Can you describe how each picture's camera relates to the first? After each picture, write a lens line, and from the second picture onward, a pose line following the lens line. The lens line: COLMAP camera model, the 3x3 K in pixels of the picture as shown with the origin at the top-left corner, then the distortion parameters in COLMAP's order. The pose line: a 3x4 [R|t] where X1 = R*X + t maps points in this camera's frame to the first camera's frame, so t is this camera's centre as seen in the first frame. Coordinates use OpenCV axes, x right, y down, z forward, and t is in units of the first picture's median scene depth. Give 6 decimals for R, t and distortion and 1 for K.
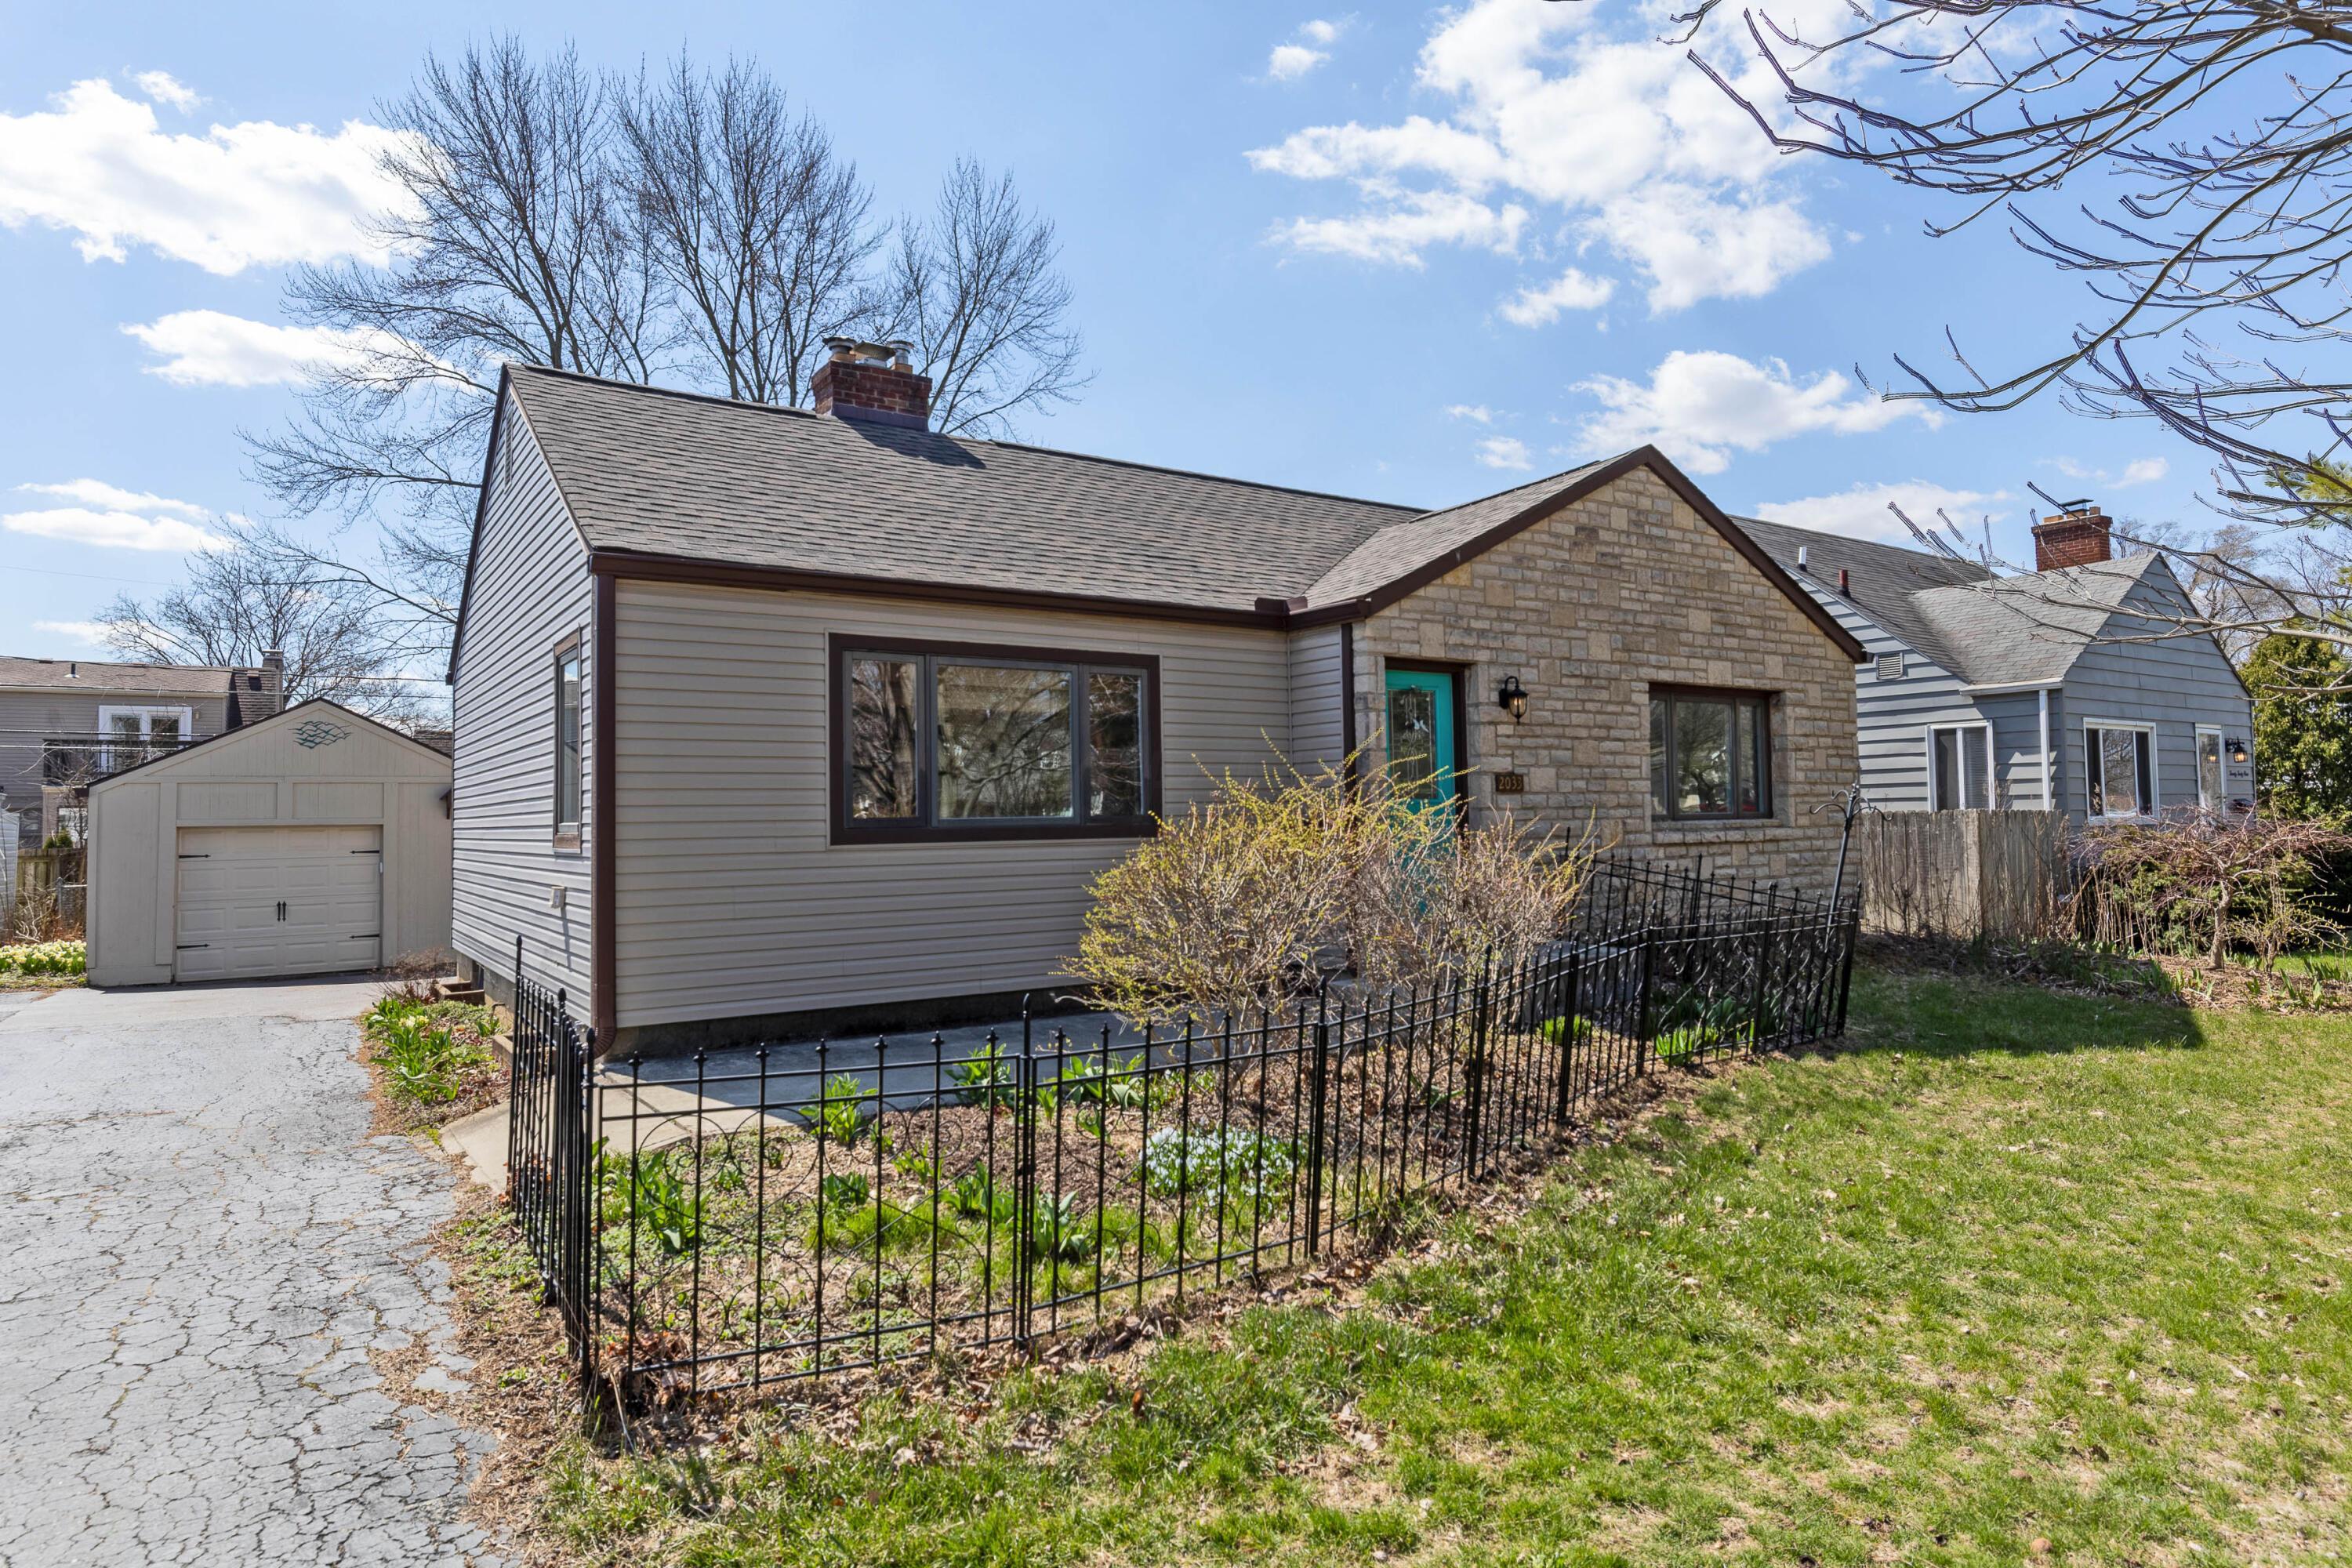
lens RADIAL K [[1356.9, 0, 1208.2], [0, 1356.9, 779.8], [0, 0, 1]] dist [-0.001584, -0.000028]
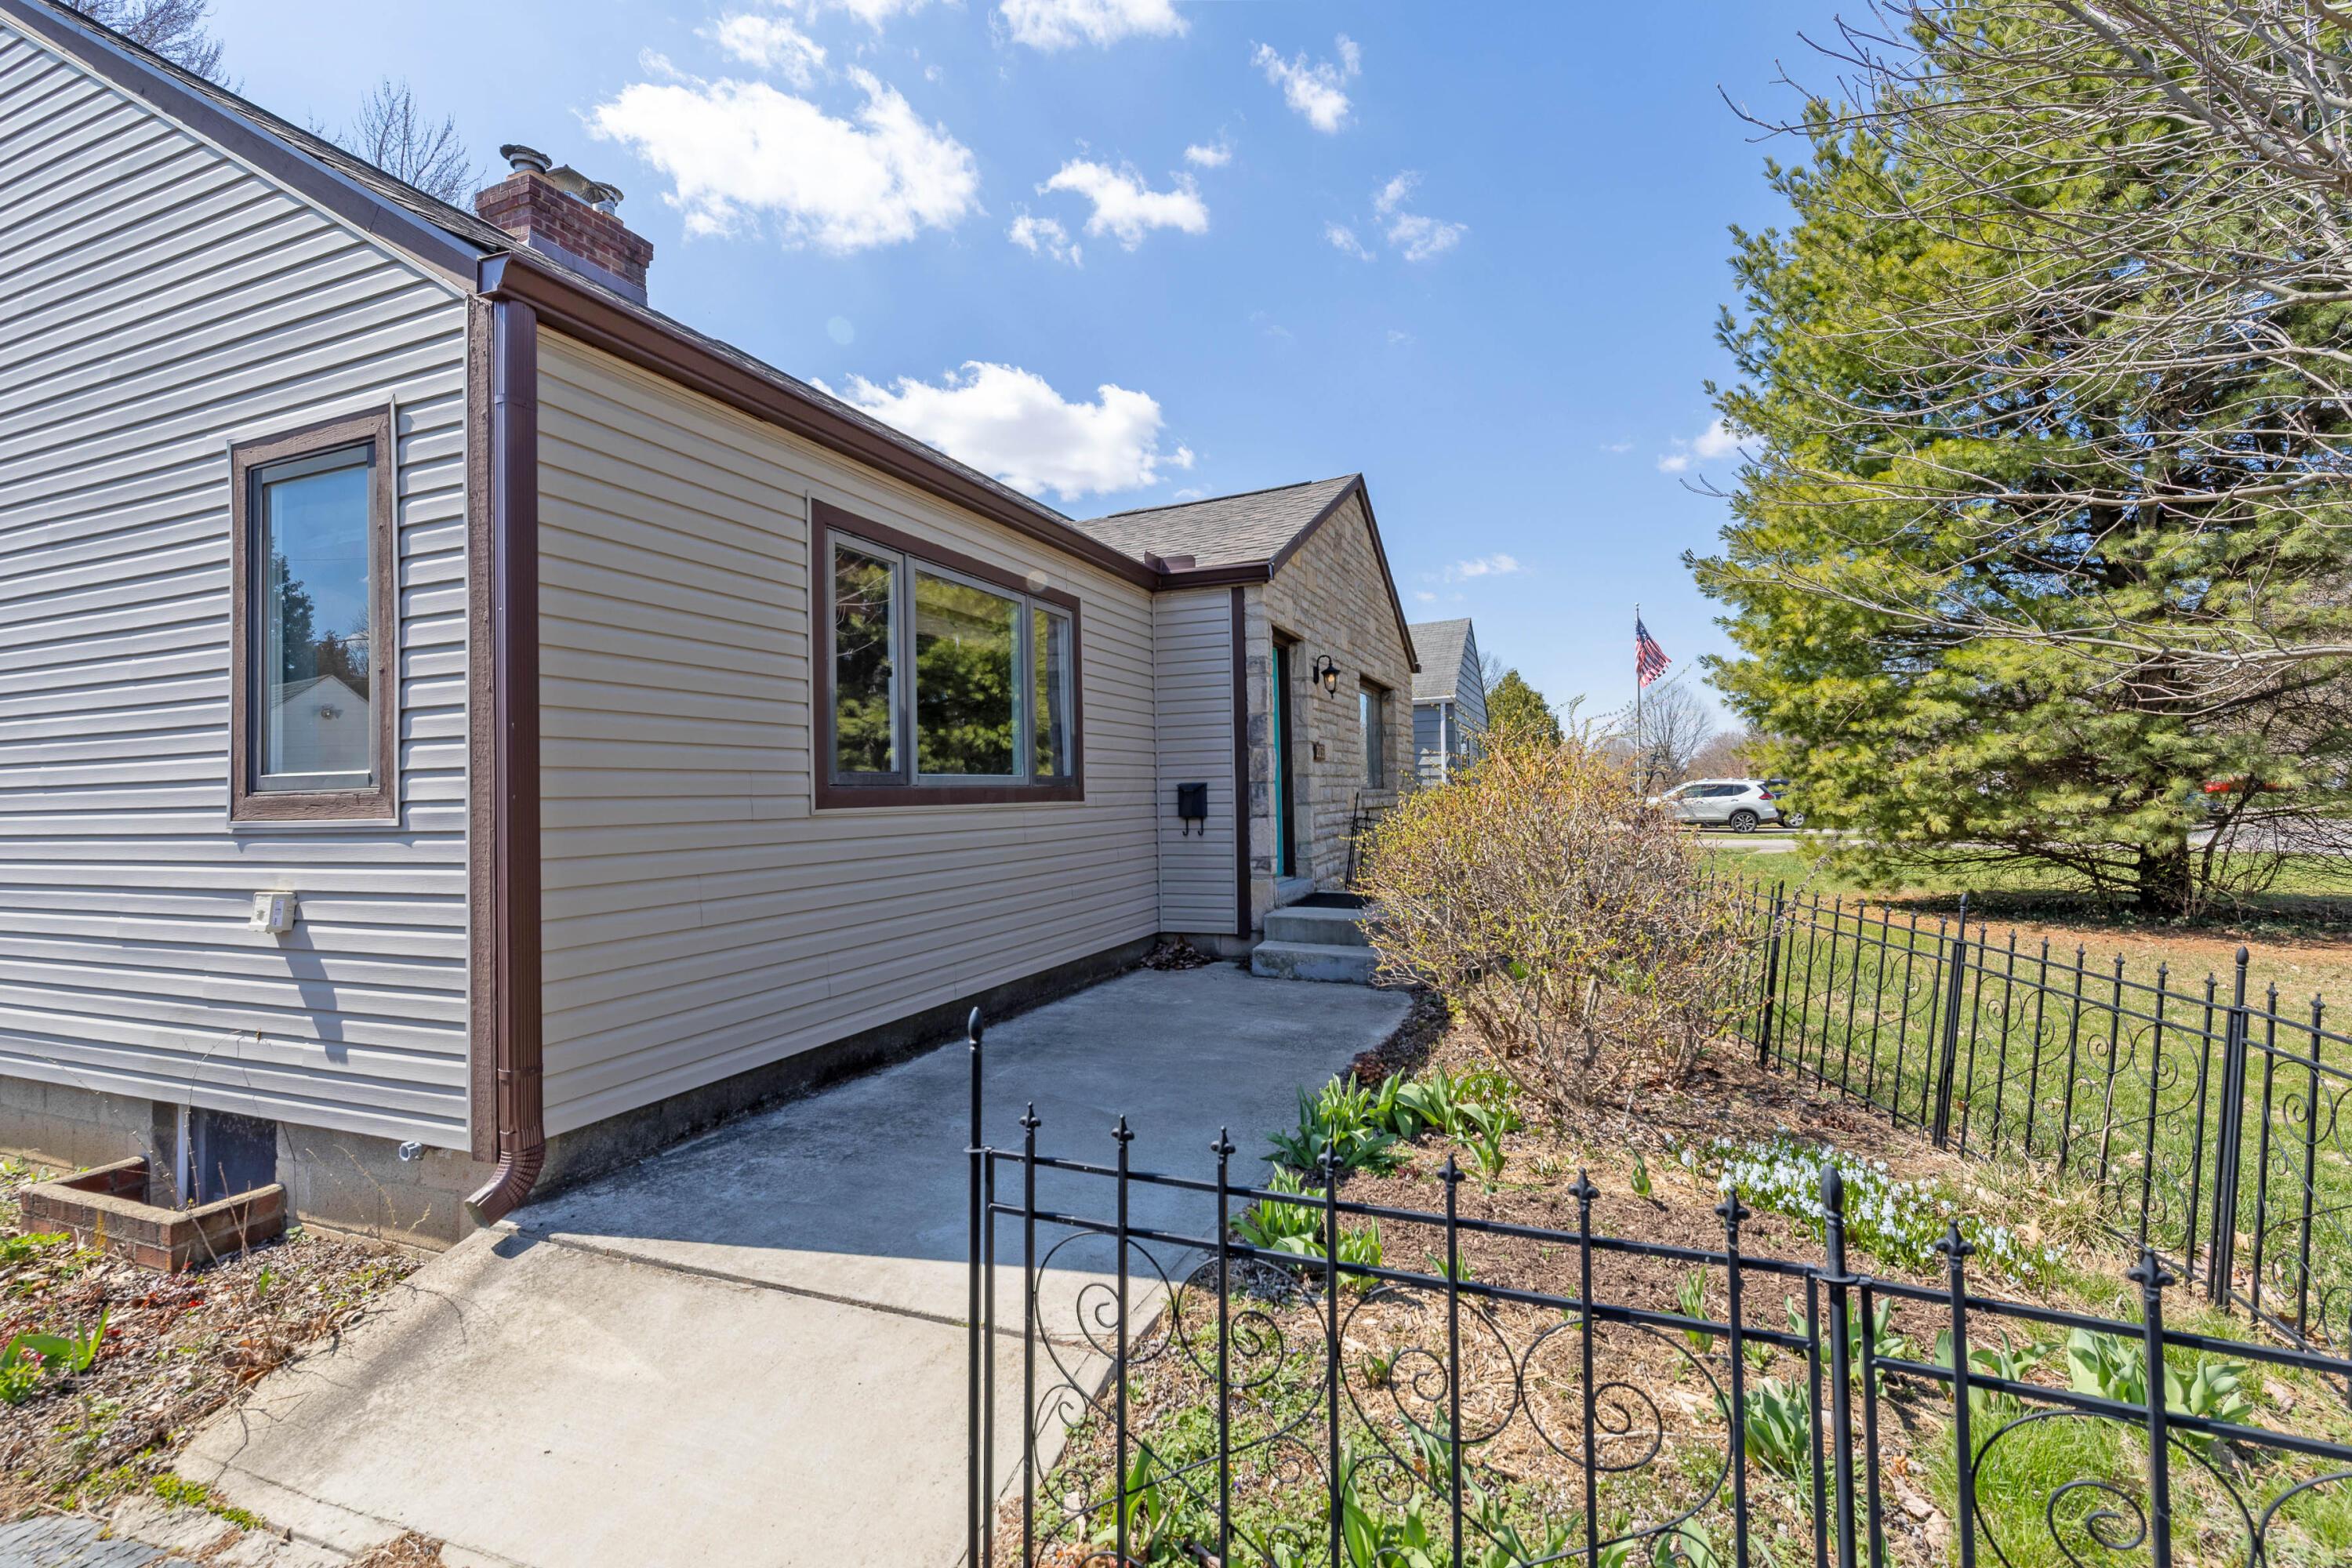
lens RADIAL K [[1012.3, 0, 1184.0], [0, 1012.3, 779.7], [0, 0, 1]] dist [-0.002428, 0.000181]
pose [[0.833810, 0.007619, 0.551998, -0.328034], [-0.011023, 0.999935, 0.002848, 0.023980], [-0.551941, -0.008459, 0.833840, 0.385003]]
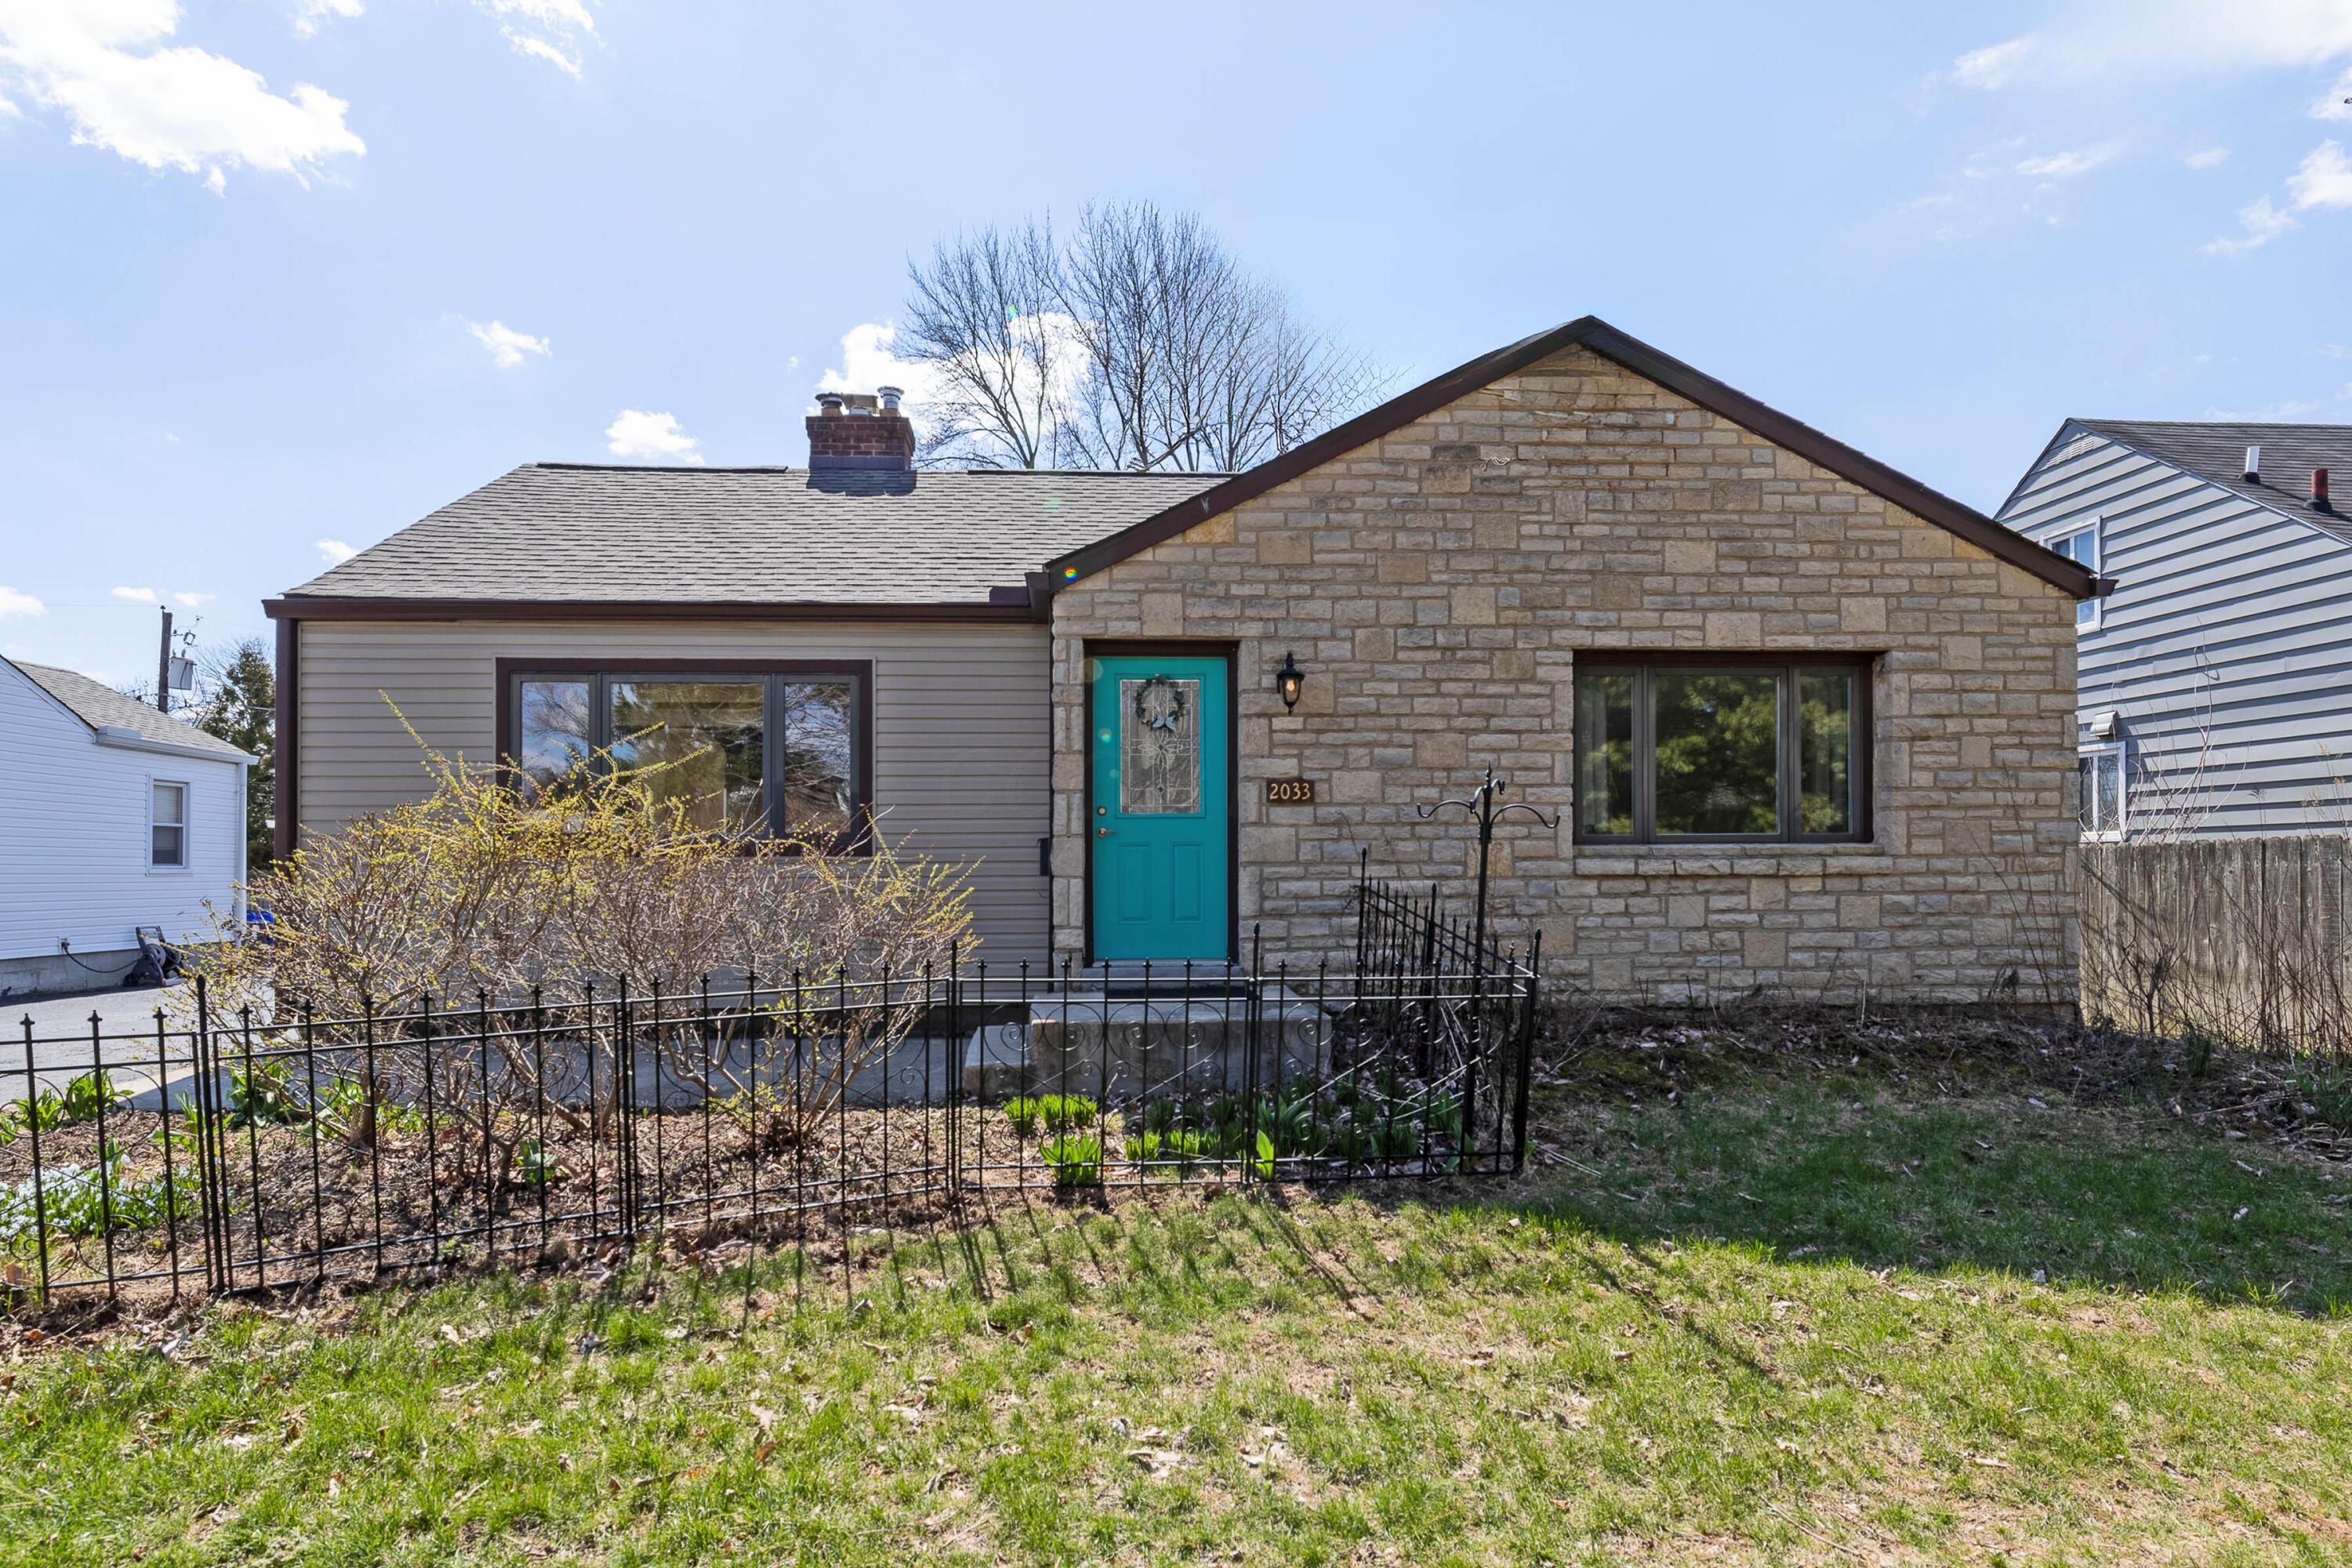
lens RADIAL K [[1180.7, 0, 1151.4], [0, 1180.7, 868.9], [0, 0, 1]] dist [0.007141, -0.000201]
pose [[0.852948, 0.008408, -0.521928, 0.517496], [0.007895, 0.999548, 0.029004, 0.026798], [0.521936, -0.028860, 0.852496, 0.389142]]
